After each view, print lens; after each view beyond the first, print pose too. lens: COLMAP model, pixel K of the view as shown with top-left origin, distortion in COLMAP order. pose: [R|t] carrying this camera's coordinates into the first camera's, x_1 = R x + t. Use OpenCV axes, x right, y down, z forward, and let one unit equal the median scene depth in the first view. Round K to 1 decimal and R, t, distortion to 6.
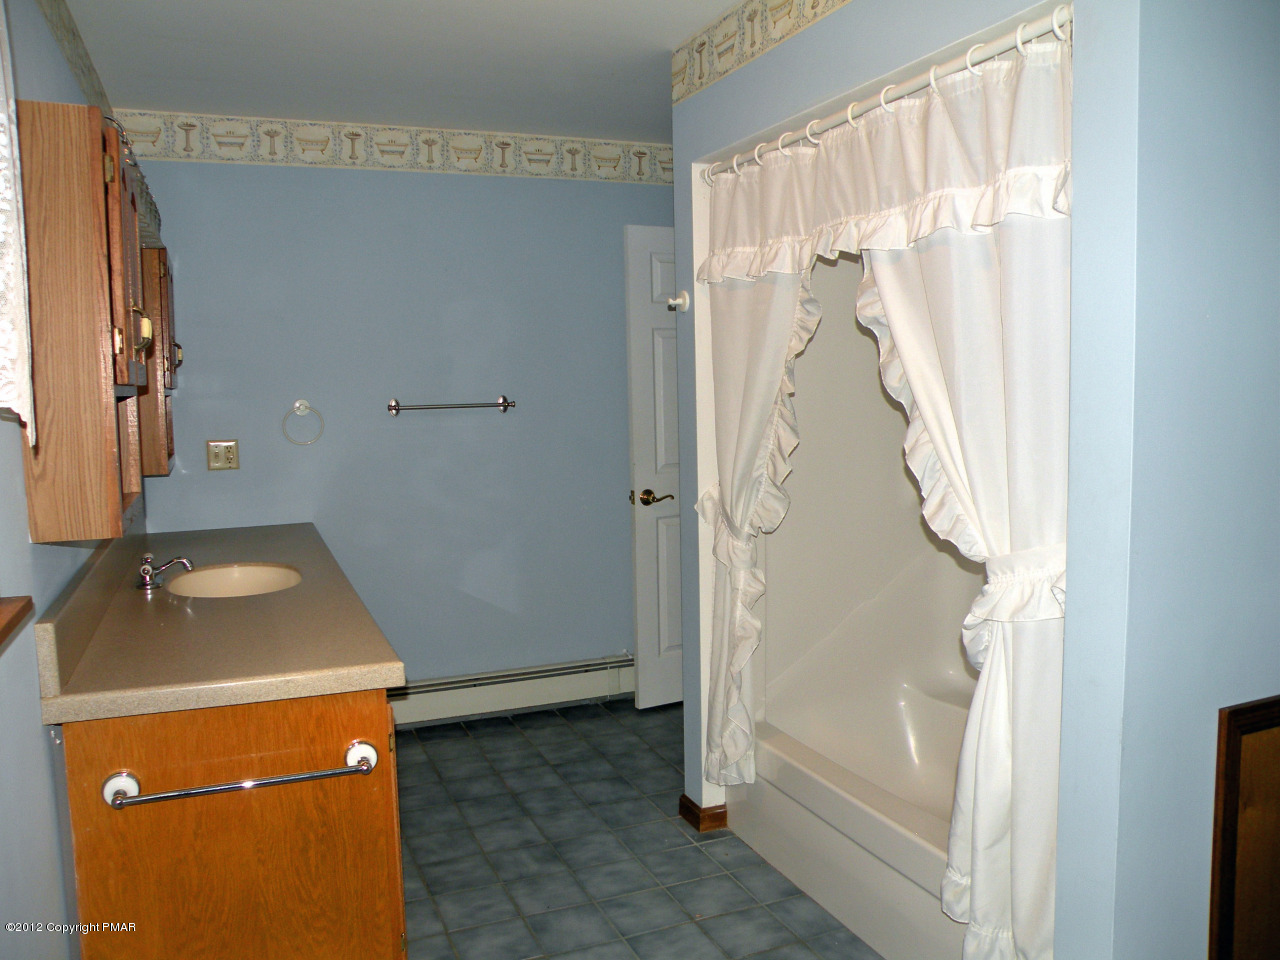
lens RADIAL K [[979.6, 0, 638.7], [0, 979.6, 481.1], [0, 0, 1]] dist [-0.088882, -0.001046]
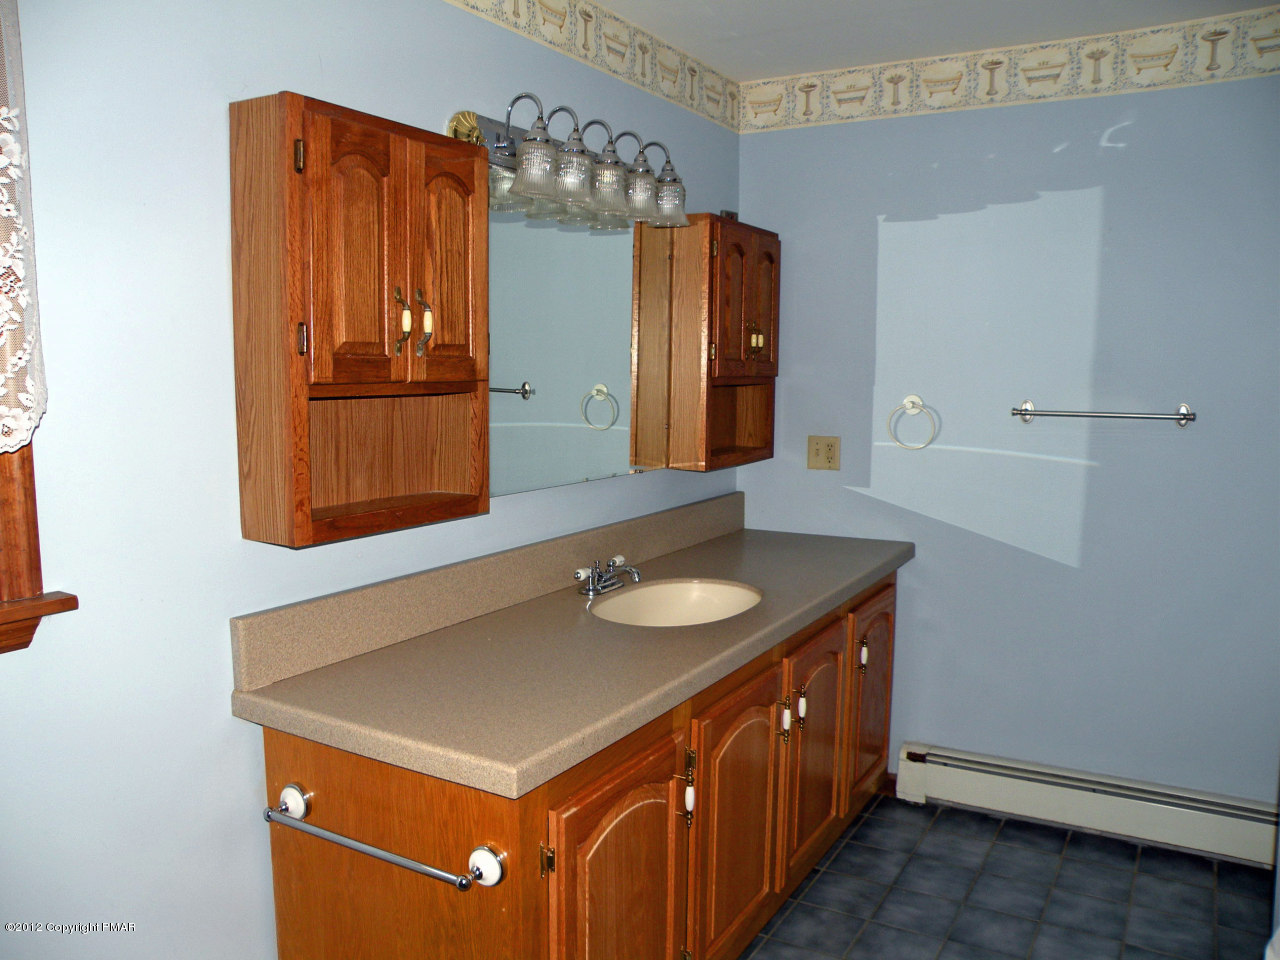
lens RADIAL K [[1050.4, 0, 630.8], [0, 1050.4, 452.4], [0, 0, 1]] dist [-0.042117, -0.003863]
pose [[0.611862, 0.095234, -0.785211, 0.231841], [-0.083317, 0.994962, 0.055750, -0.065641], [0.786564, 0.031310, 0.616714, 0.252635]]
